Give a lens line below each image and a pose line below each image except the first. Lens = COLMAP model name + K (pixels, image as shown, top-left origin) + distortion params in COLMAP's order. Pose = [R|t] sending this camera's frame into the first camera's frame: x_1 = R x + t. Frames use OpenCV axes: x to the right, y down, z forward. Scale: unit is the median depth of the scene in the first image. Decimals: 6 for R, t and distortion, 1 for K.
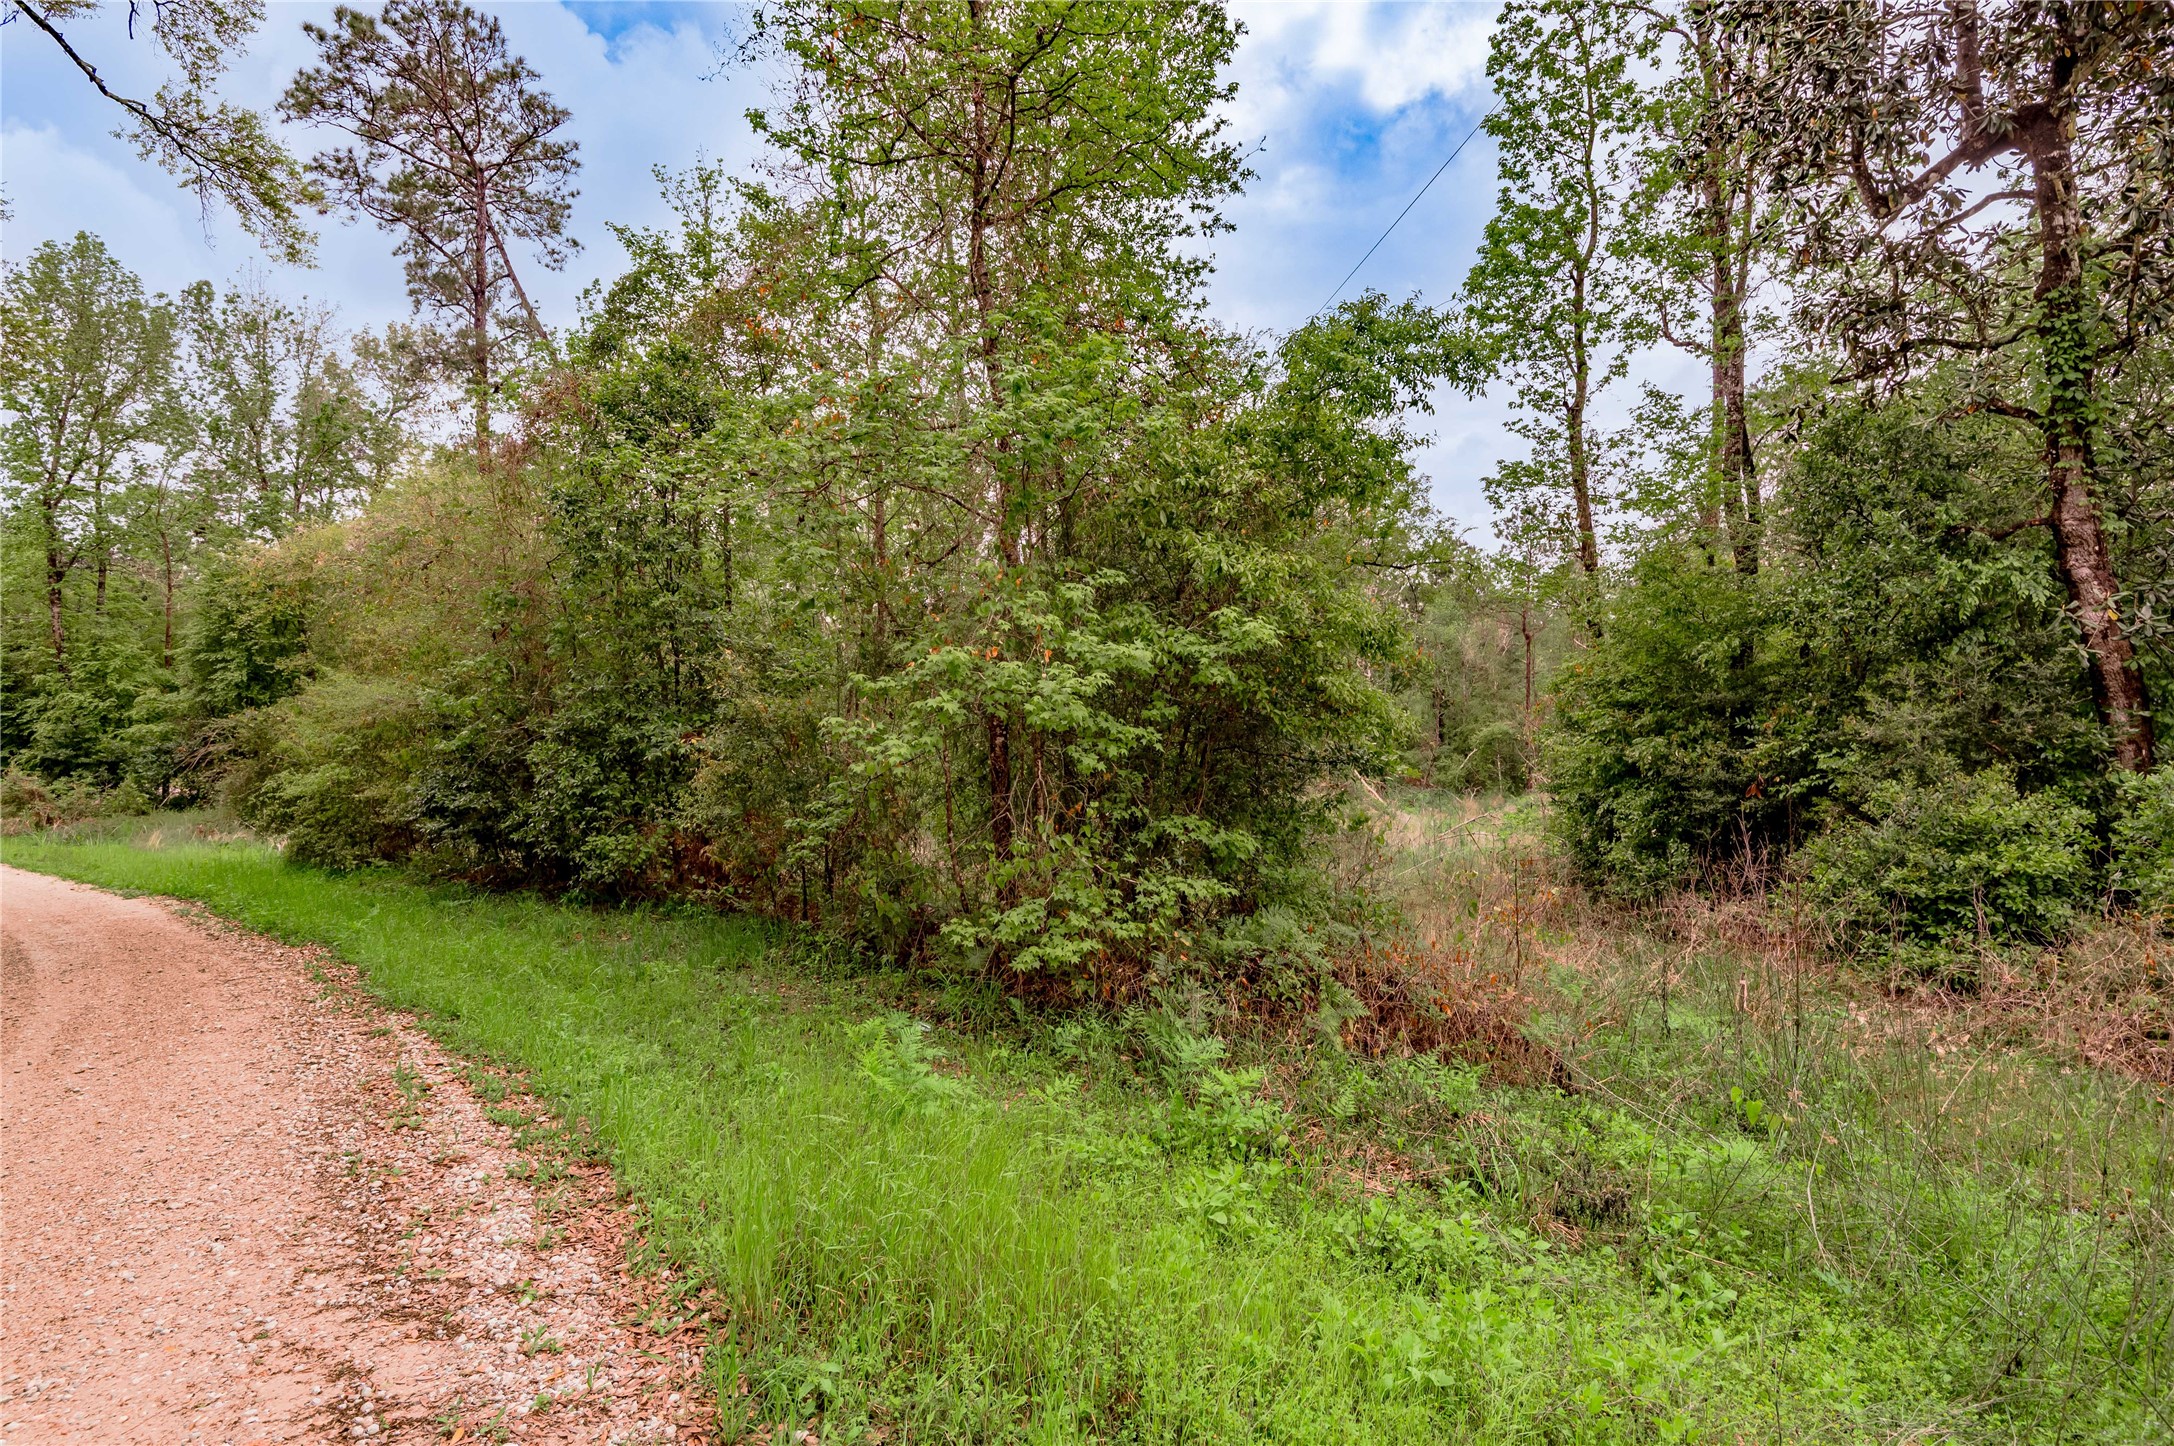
lens RADIAL K [[1139.7, 0, 1078.8], [0, 1139.7, 720.5], [0, 0, 1]] dist [0.016382, -0.013486]
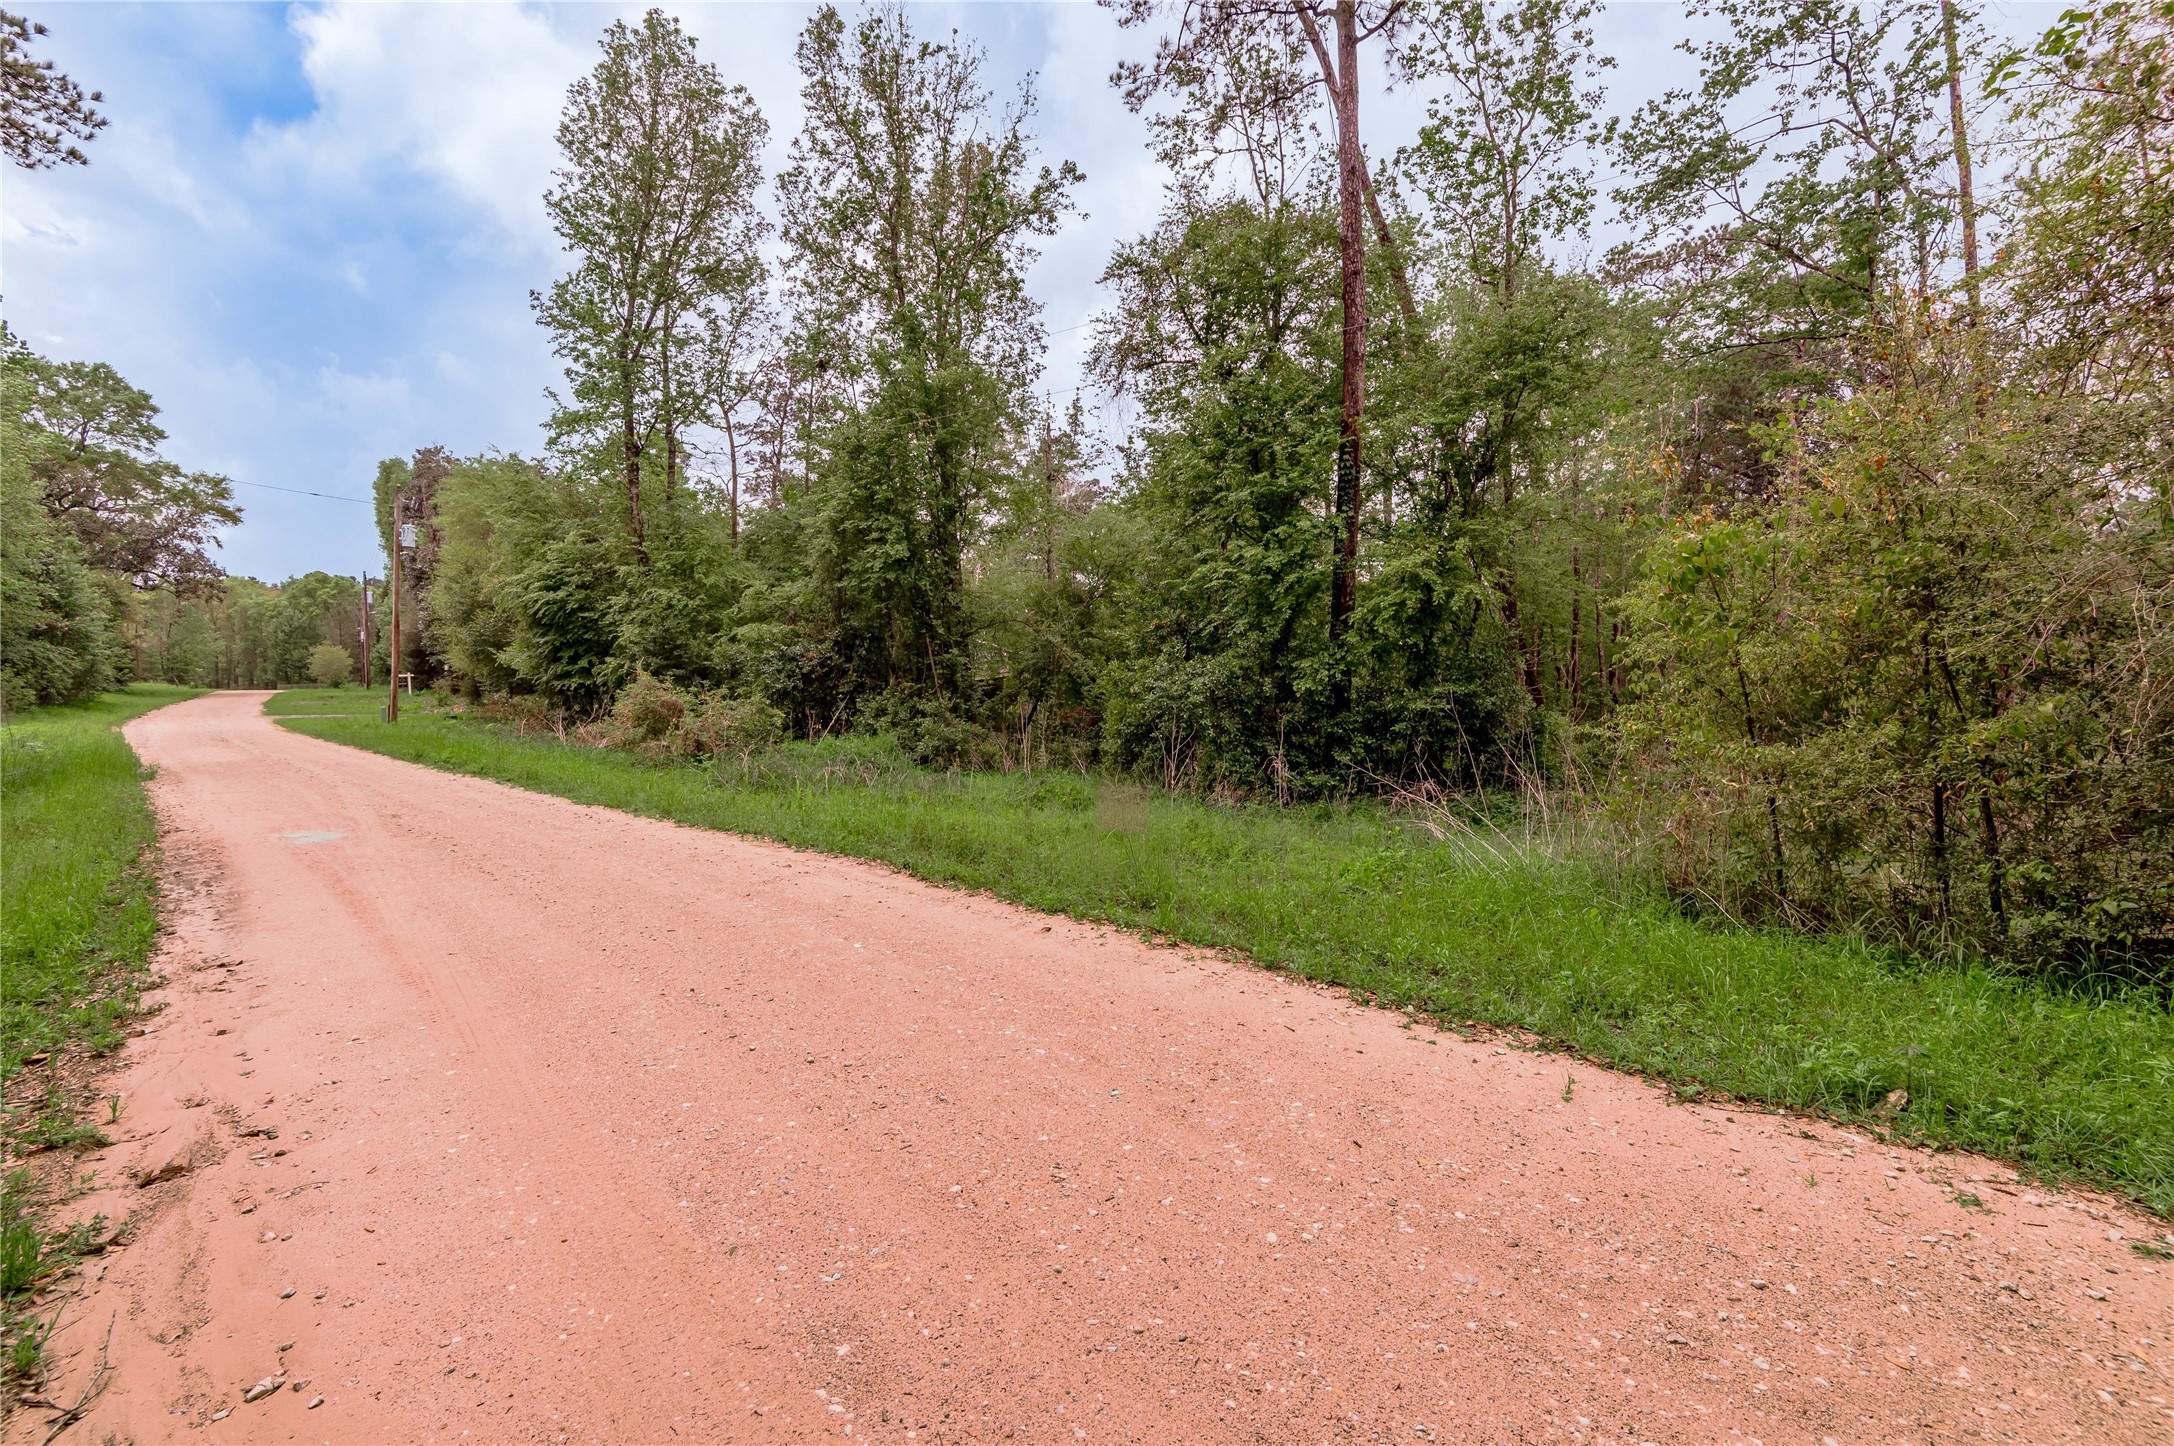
lens RADIAL K [[1006.1, 0, 1087.0], [0, 1006.1, 723.0], [0, 0, 1]] dist [0.015226, -0.010306]
pose [[0.975666, 0.024133, -0.217931, -0.518997], [-0.013710, 0.998694, 0.049214, 0.038309], [0.218834, -0.045029, 0.974722, 0.446891]]
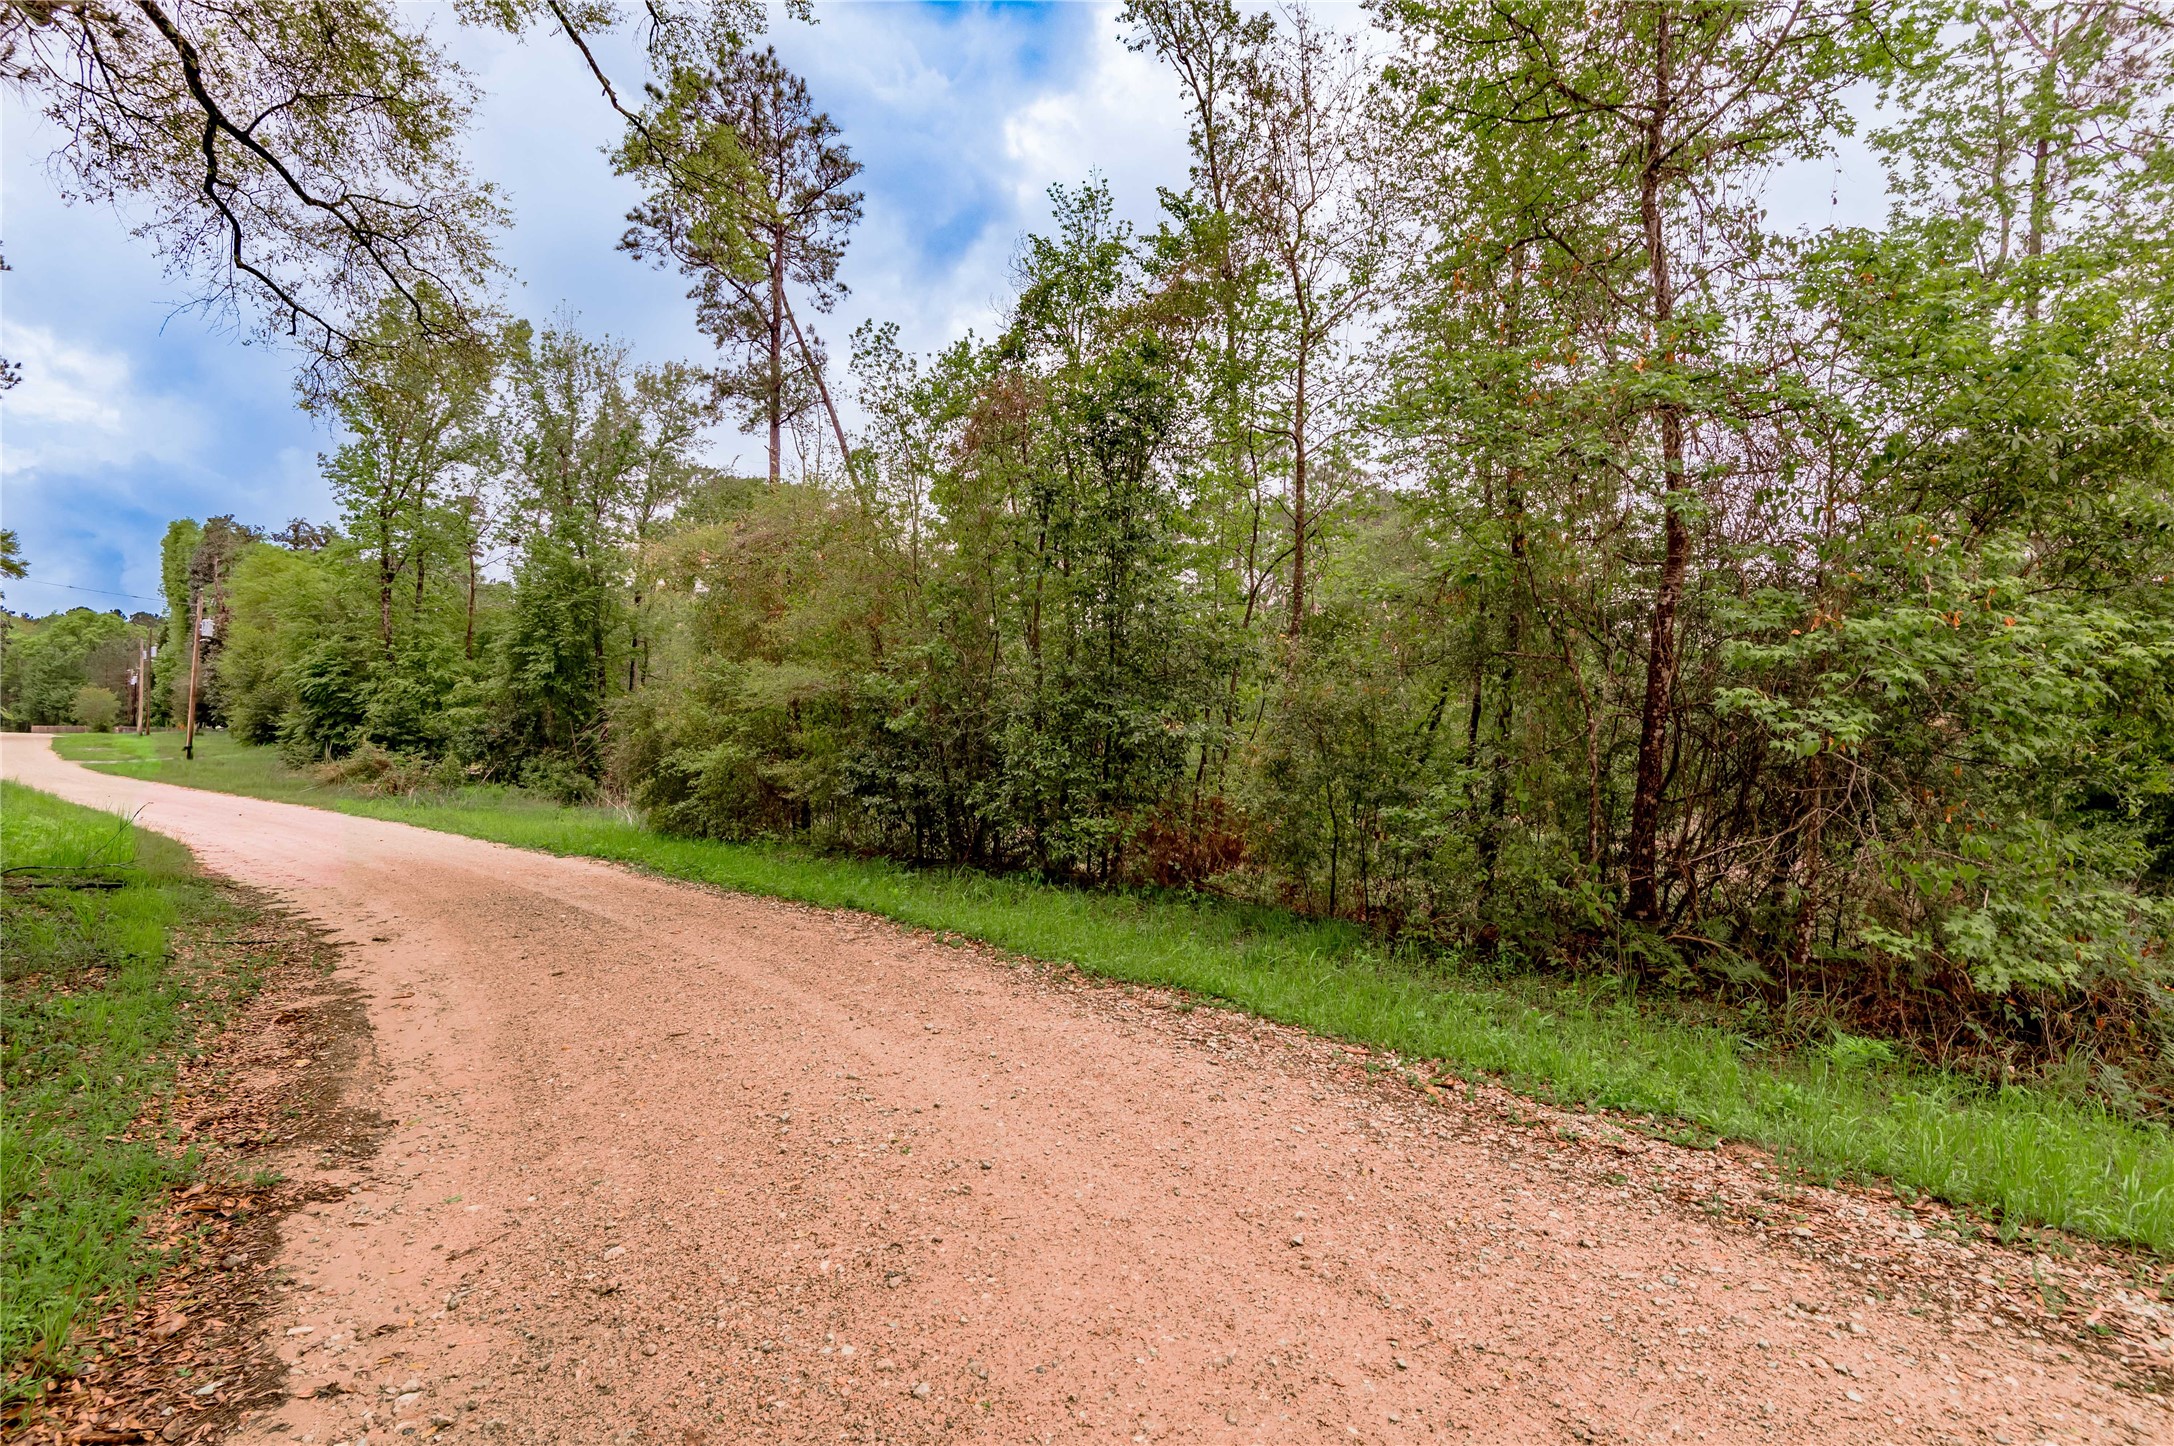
lens RADIAL K [[1033.1, 0, 1081.8], [0, 1033.1, 736.6], [0, 0, 1]] dist [0.027907, -0.023296]
pose [[0.994828, 0.038410, -0.094032, -0.115121], [-0.038674, 0.999251, -0.000981, 0.010379], [0.093924, 0.004613, 0.995569, 0.026498]]
